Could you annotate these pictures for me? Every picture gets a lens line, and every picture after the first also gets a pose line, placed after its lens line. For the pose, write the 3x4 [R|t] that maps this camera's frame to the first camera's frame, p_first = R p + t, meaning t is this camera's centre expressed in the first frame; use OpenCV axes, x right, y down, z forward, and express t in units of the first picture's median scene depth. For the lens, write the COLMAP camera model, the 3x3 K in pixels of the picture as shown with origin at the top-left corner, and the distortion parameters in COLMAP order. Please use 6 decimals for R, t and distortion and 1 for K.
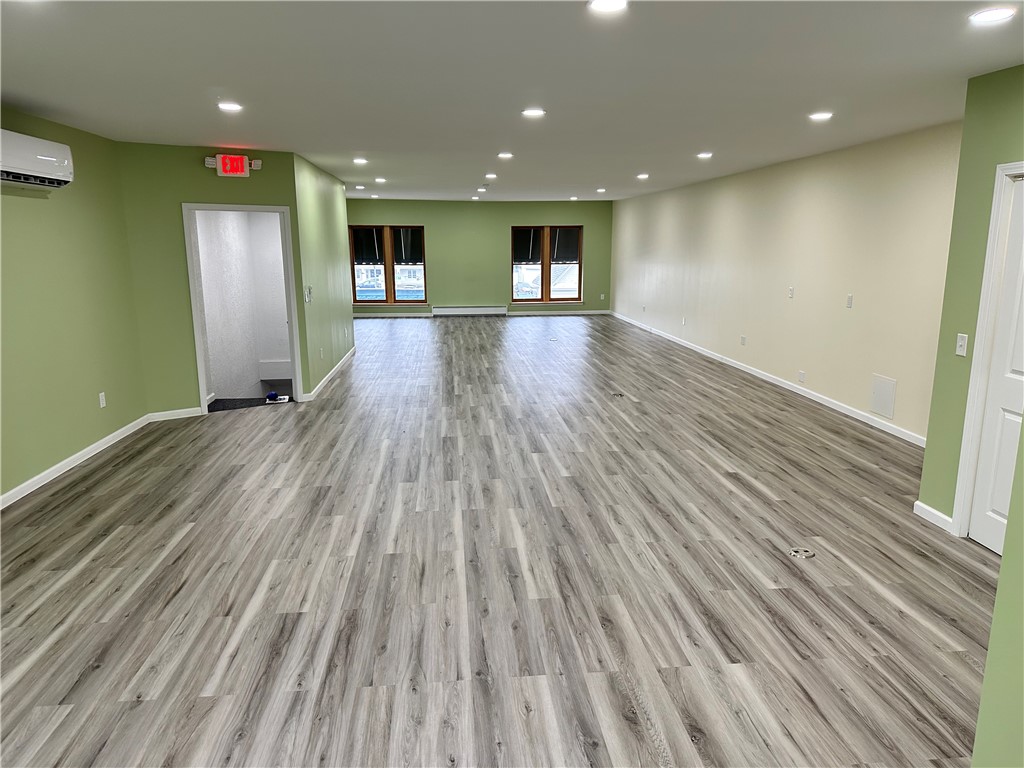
lens RADIAL K [[713.9, 0, 513.5], [0, 713.9, 386.1], [0, 0, 1]] dist [0.033068, -0.038450]
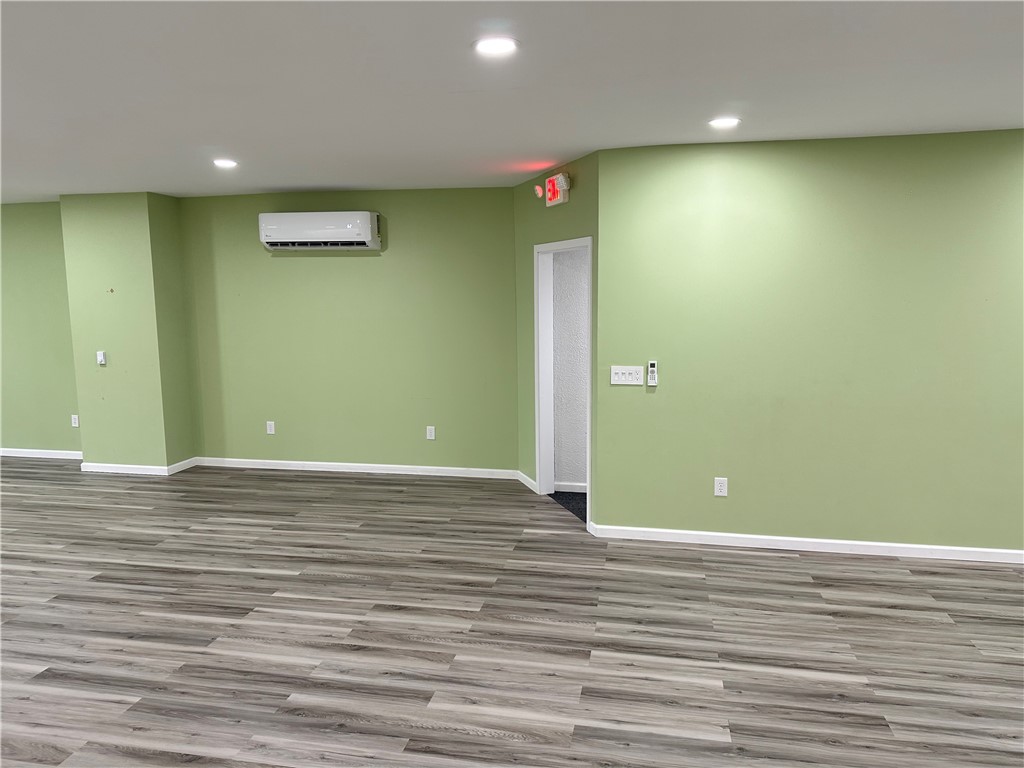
lens RADIAL K [[713.9, 0, 520.5], [0, 713.9, 375.7], [0, 0, 1]] dist [0.033068, -0.038450]
pose [[-0.286547, 0.122157, -0.950247, 0.551209], [-0.172871, 0.968966, 0.176693, -0.376233], [0.942341, 0.214901, -0.256537, 1.862516]]
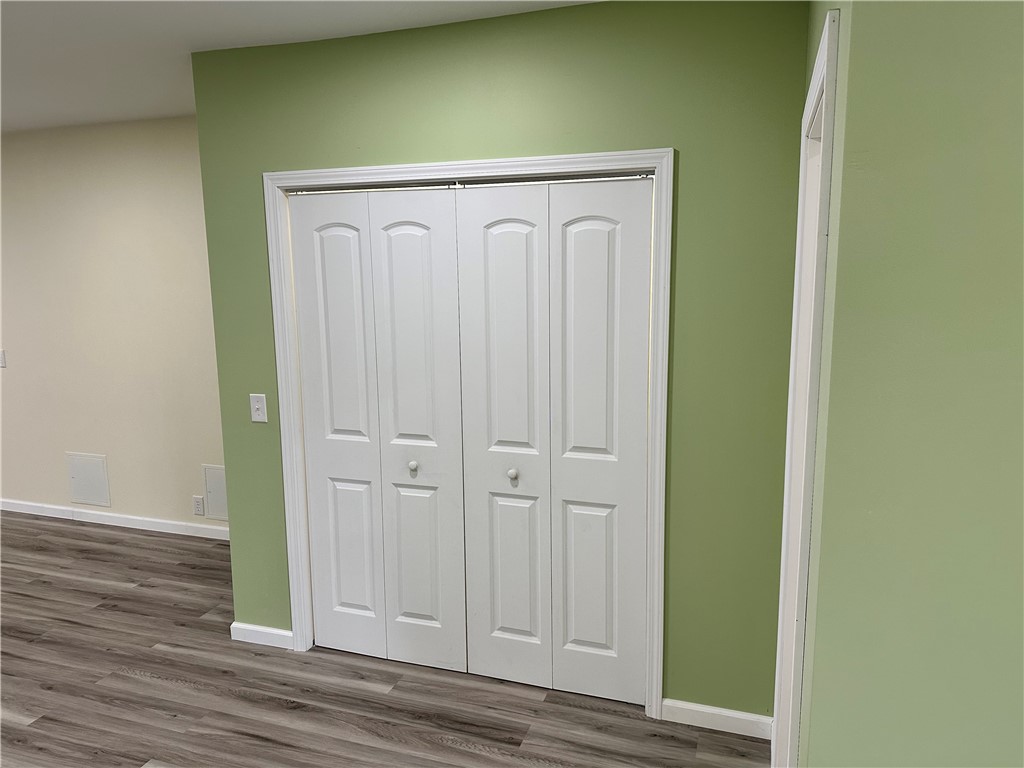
lens RADIAL K [[713.9, 0, 506.2], [0, 713.9, 378.2], [0, 0, 1]] dist [0.033068, -0.038450]
pose [[0.408630, -0.139394, 0.901993, 0.048421], [0.188440, 0.979861, 0.066058, -0.080821], [-0.893035, 0.142978, 0.426668, 0.402779]]
